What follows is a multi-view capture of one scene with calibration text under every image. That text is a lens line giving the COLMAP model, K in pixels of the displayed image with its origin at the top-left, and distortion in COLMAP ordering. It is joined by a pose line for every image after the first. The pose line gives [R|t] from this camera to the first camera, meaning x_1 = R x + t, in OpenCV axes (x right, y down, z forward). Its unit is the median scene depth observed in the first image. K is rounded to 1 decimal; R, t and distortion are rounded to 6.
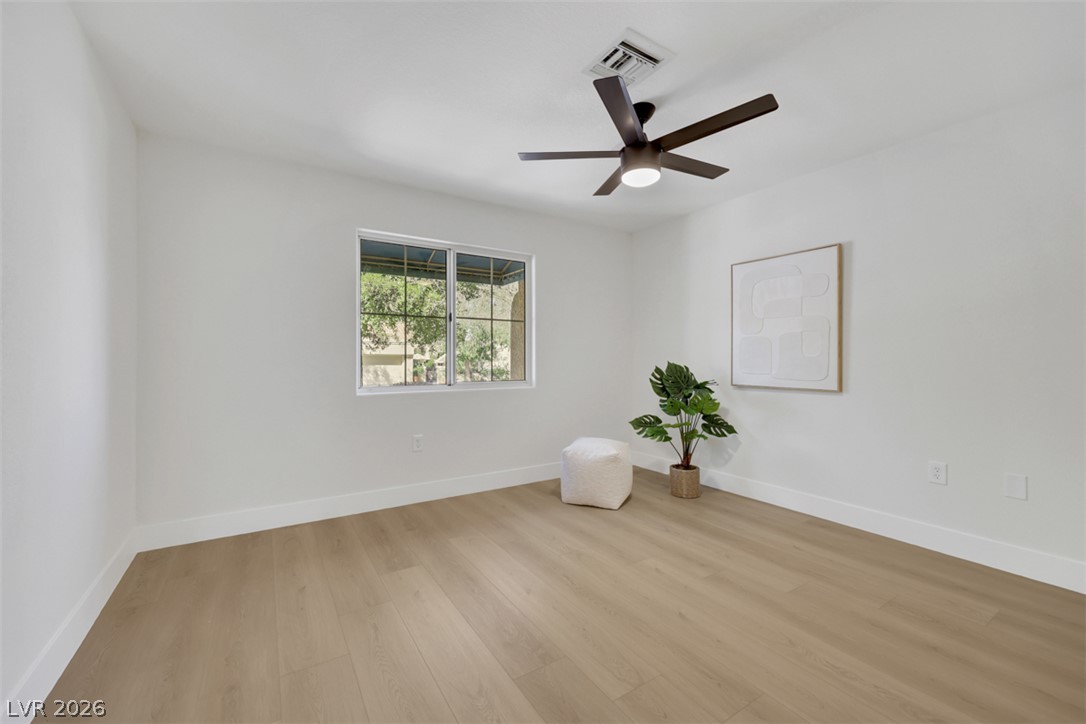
lens RADIAL K [[439.6, 0, 542.3], [0, 439.6, 360.9], [0, 0, 1]] dist [-0.000598, -0.000033]
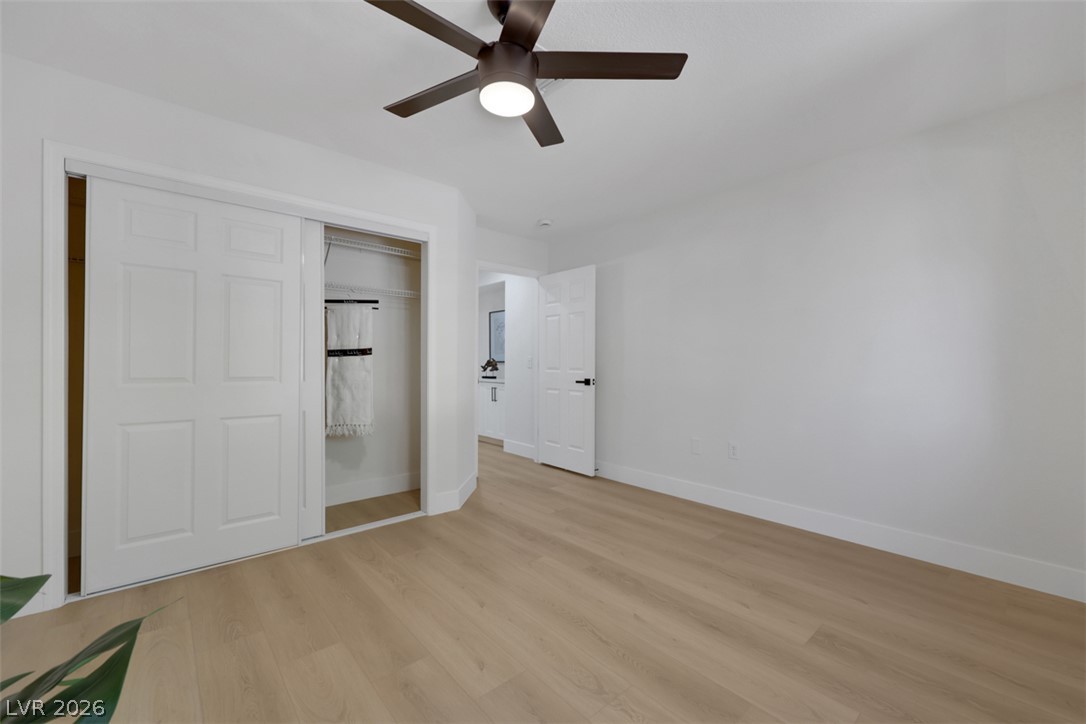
lens RADIAL K [[442.8, 0, 548.7], [0, 442.8, 361.8], [0, 0, 1]] dist [0.000880, 0.000021]
pose [[-0.987250, -0.003885, -0.159131, 0.265335], [-0.004655, 0.999979, 0.004461, -0.009215], [0.159111, 0.005144, -0.987247, 1.668613]]
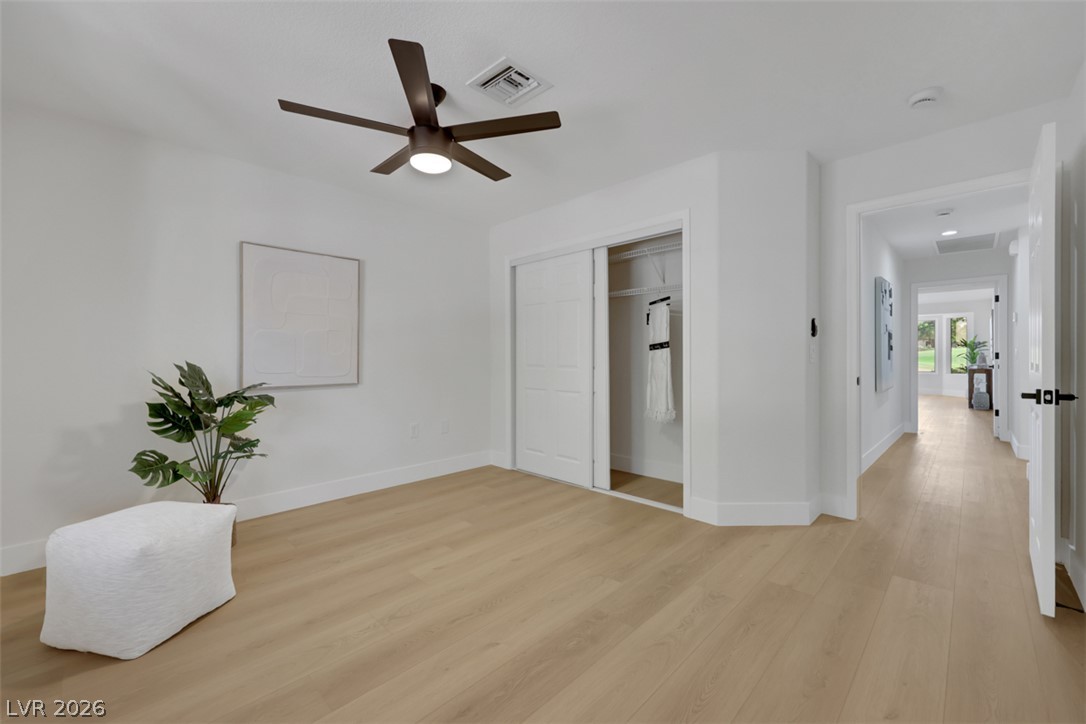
lens RADIAL K [[439.6, 0, 542.3], [0, 439.6, 360.9], [0, 0, 1]] dist [-0.000598, -0.000033]
pose [[-0.223650, -0.010080, 0.974617, -0.737243], [0.010225, 0.999867, 0.012688, -0.002924], [-0.974616, 0.012803, -0.223517, 0.963234]]
